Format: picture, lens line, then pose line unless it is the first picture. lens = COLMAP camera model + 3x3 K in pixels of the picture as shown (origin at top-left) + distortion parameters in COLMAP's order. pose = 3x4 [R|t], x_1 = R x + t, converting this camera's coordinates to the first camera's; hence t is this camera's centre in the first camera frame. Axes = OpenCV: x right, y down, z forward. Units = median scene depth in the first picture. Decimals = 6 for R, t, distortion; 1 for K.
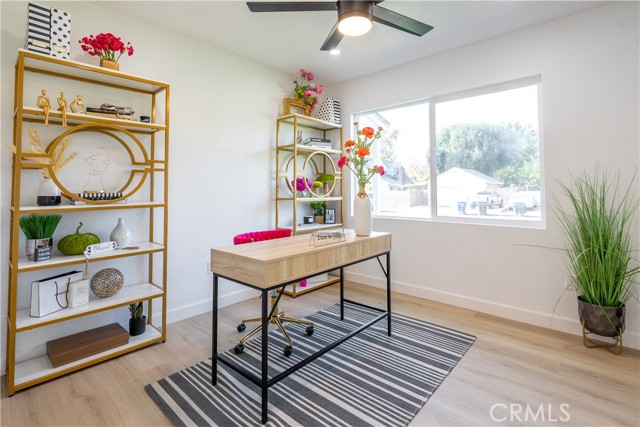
lens RADIAL K [[303.7, 0, 321.9], [0, 303.7, 184.2], [0, 0, 1]] dist [-0.000675, 0.000212]
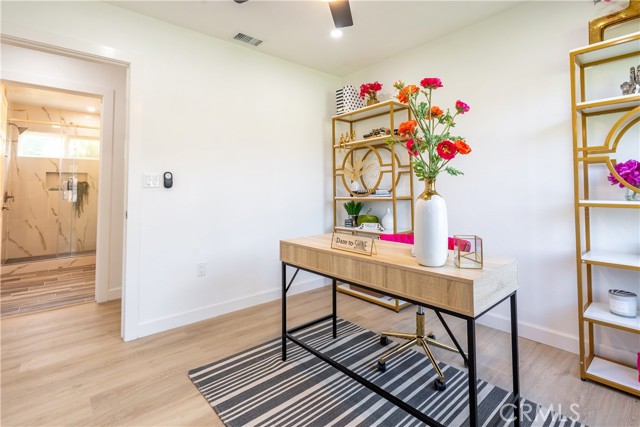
lens RADIAL K [[308.0, 0, 319.9], [0, 308.0, 174.9], [0, 0, 1]] dist [-0.001397, 0.000211]
pose [[-0.119213, -0.035066, -0.992249, 0.890489], [0.034232, 0.998637, -0.039405, 0.008897], [0.992278, -0.038664, -0.117850, 1.008026]]
